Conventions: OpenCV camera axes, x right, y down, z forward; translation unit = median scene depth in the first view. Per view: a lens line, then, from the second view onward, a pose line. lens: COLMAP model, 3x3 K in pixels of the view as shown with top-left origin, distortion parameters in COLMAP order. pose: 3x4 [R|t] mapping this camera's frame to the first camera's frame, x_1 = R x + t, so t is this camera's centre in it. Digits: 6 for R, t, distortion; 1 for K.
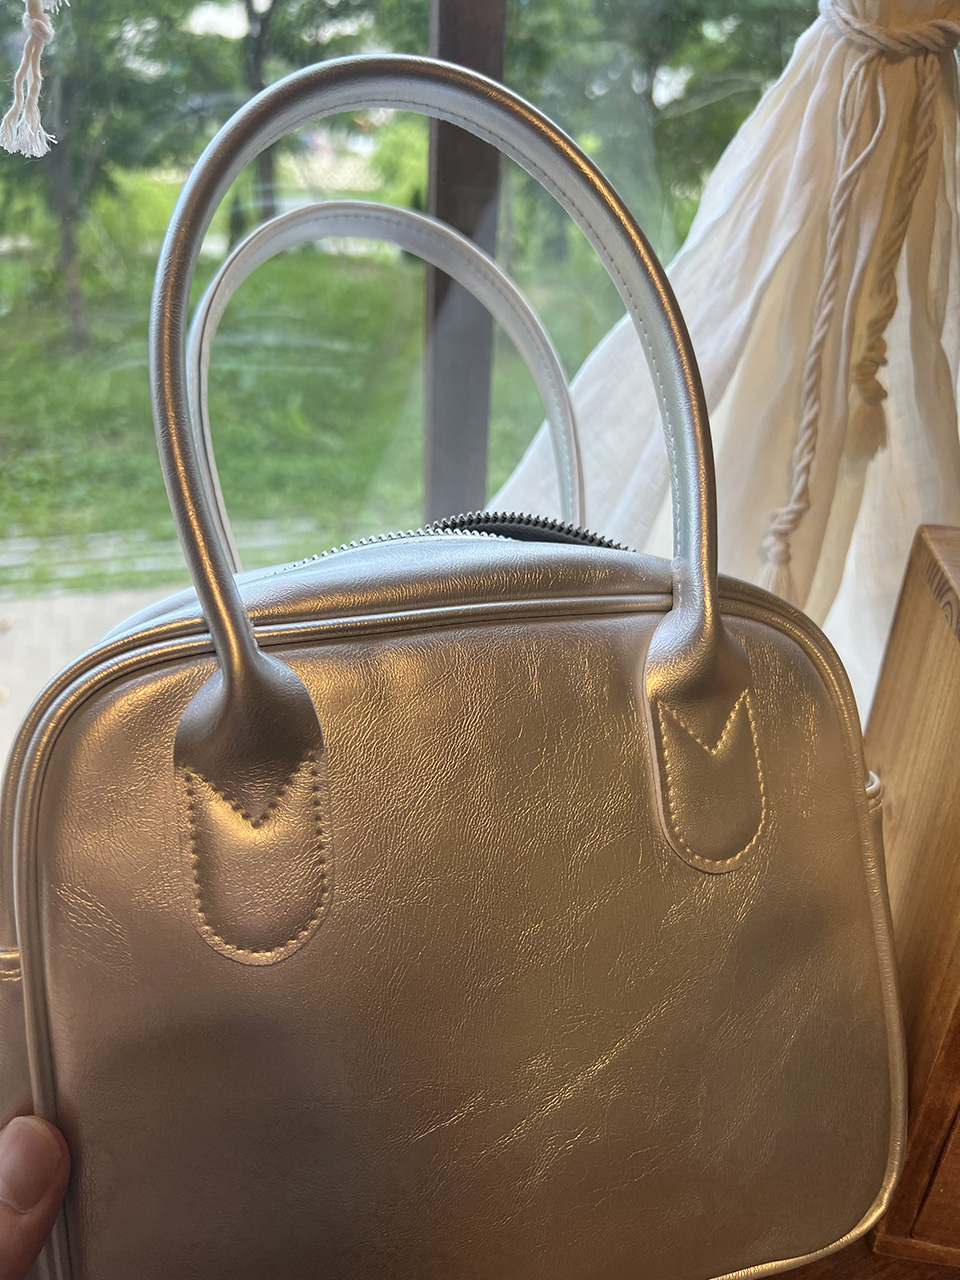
lens RADIAL K [[986.3, 0, 485.6], [0, 986.3, 685.0], [0, 0, 1]] dist [0.027532, -0.079708]
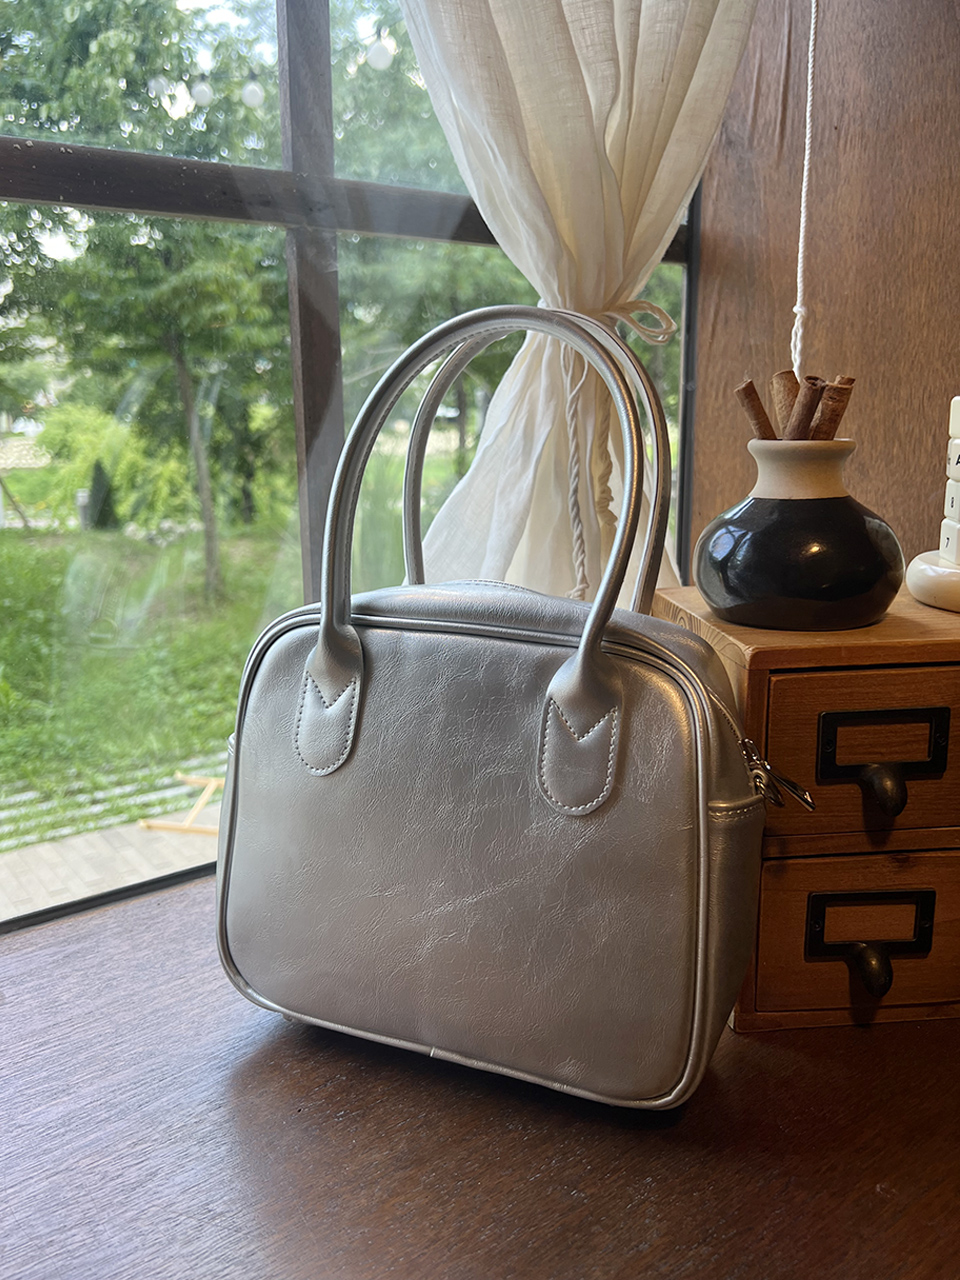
lens RADIAL K [[1011.8, 0, 480.0], [0, 1011.8, 640.0], [0, 0, 1]] dist [-0.002637, -0.010282]
pose [[0.953761, -0.117188, 0.276779, -0.299764], [0.188349, 0.950656, -0.246531, 0.270163], [-0.234231, 0.287263, 0.928771, -0.445493]]
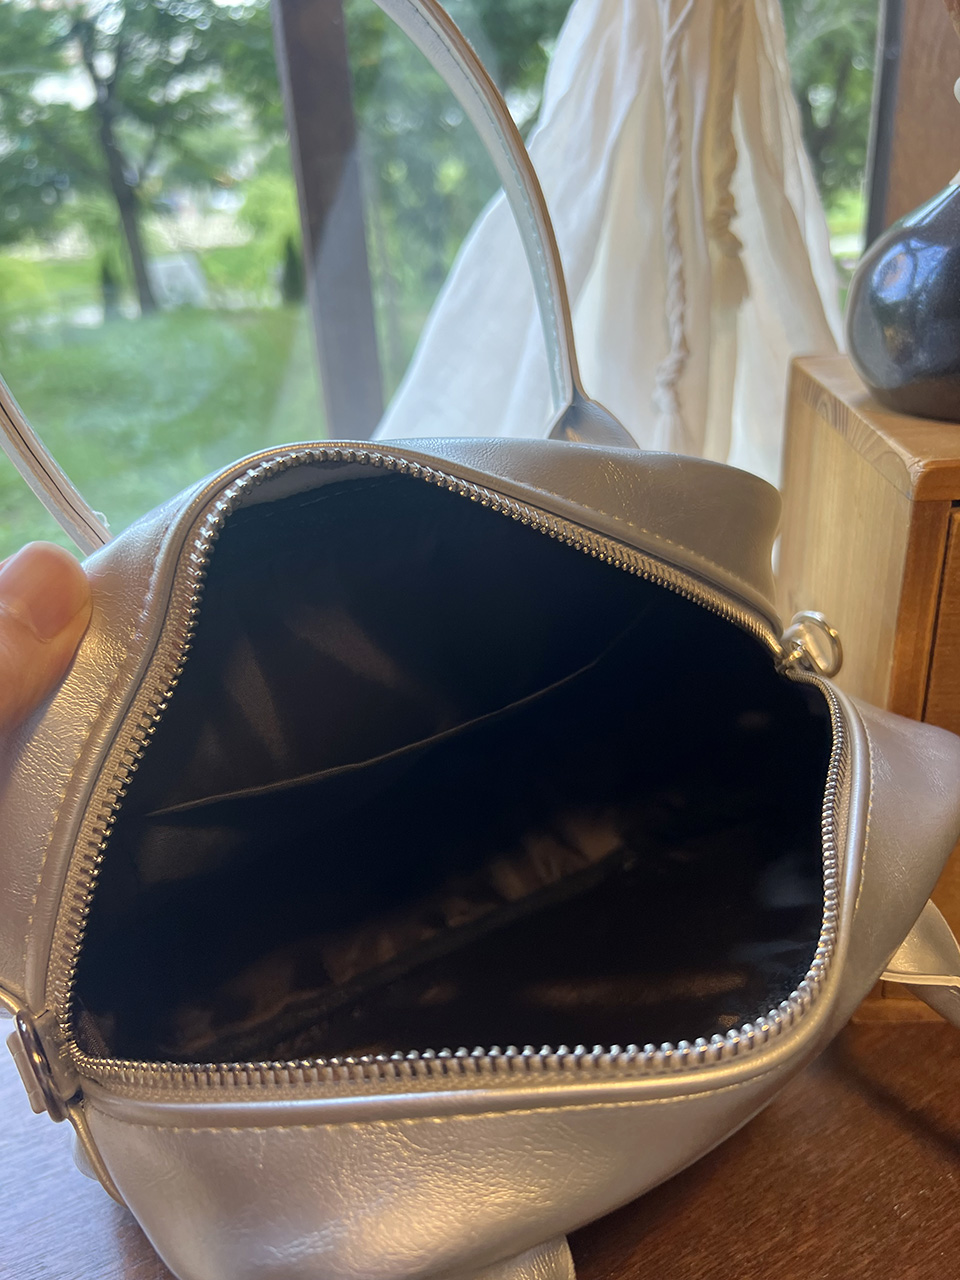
lens RADIAL K [[994.6, 0, 513.5], [0, 994.6, 664.4], [0, 0, 1]] dist [-0.002788, -0.025428]
pose [[0.984852, -0.147796, 0.090681, -0.002573], [0.151680, 0.987718, -0.037508, 0.158273], [-0.084023, 0.050694, 0.995173, -0.022333]]
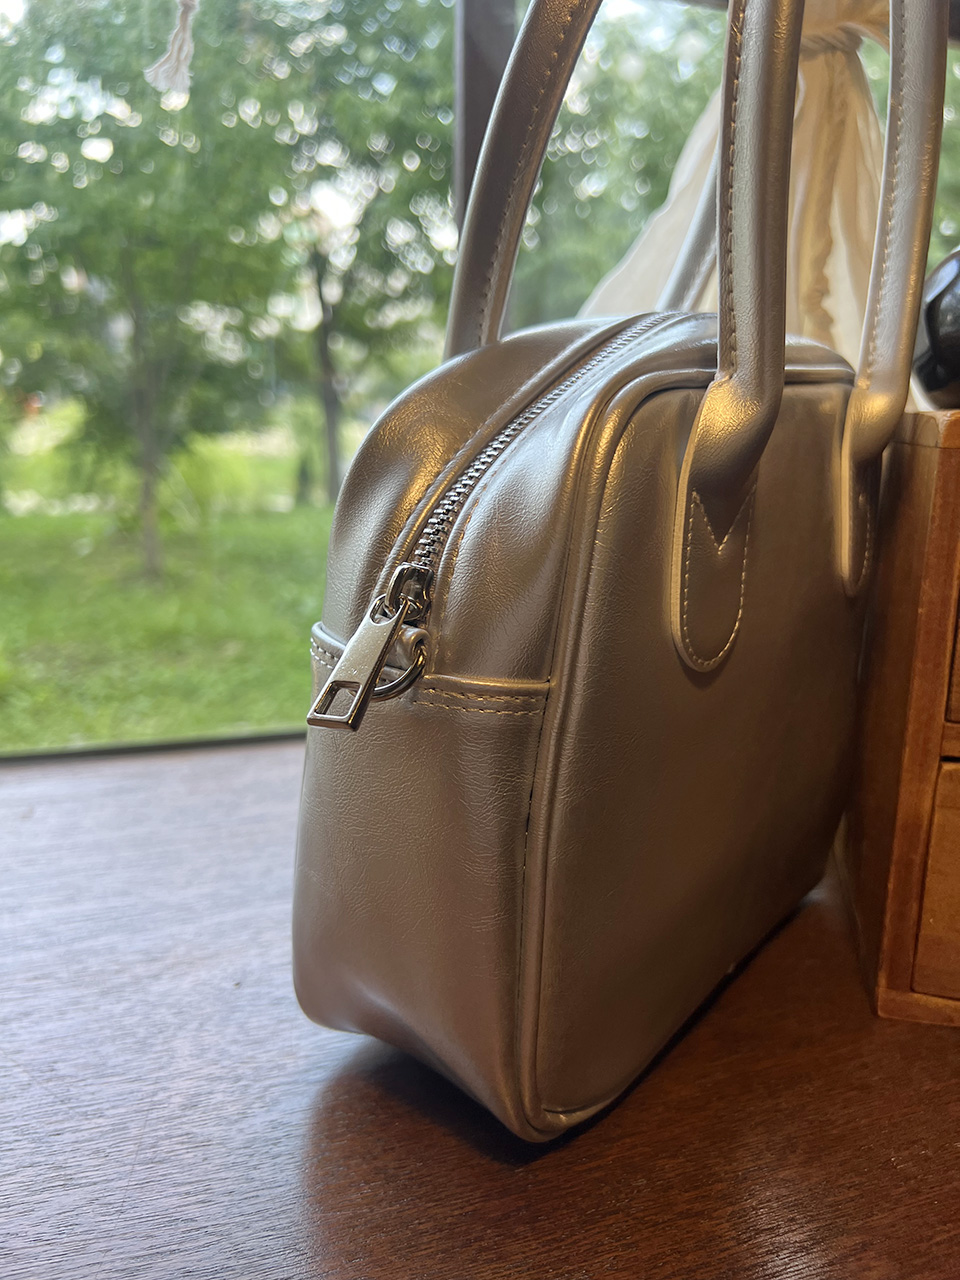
lens RADIAL K [[994.6, 0, 513.5], [0, 994.6, 664.4], [0, 0, 1]] dist [-0.002788, -0.025428]
pose [[0.999482, -0.020459, -0.024852, 0.041862], [0.013671, 0.968742, -0.247693, 0.409587], [0.029143, 0.247225, 0.968520, -0.066491]]
